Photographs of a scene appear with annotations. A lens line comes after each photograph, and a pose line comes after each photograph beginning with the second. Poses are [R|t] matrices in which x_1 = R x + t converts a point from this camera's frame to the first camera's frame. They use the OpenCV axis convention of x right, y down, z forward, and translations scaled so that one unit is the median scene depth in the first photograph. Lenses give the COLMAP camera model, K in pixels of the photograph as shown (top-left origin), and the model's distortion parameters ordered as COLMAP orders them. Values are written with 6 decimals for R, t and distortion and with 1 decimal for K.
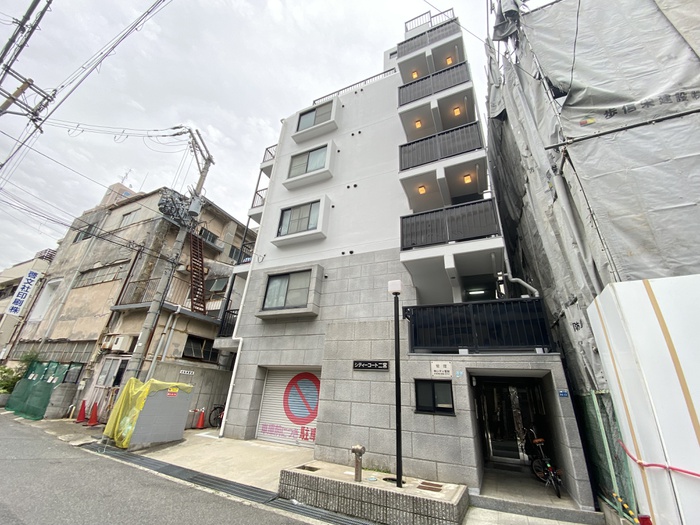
lens RADIAL K [[286.1, 0, 349.1], [0, 286.1, 262.8], [0, 0, 1]] dist [-0.002700, -0.000532]
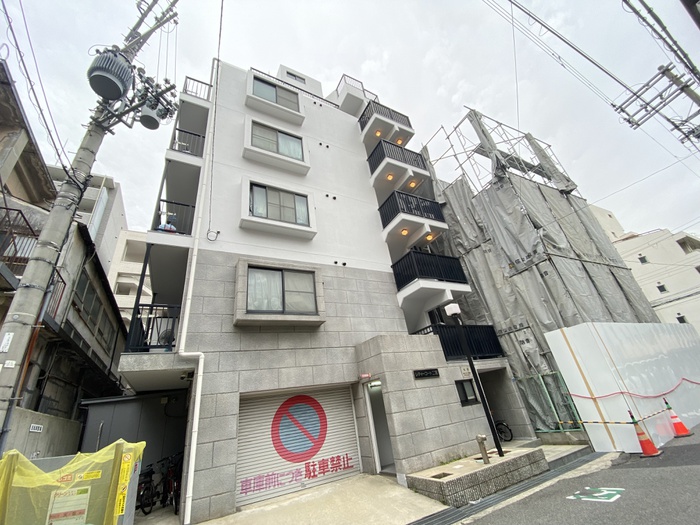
lens RADIAL K [[286.1, 0, 349.6], [0, 286.1, 265.8], [0, 0, 1]] dist [-0.002700, -0.000532]
pose [[0.579235, 0.239416, 0.779209, -0.803702], [-0.186619, 0.969457, -0.159144, 0.131024], [-0.793512, -0.053233, 0.606222, 0.417624]]
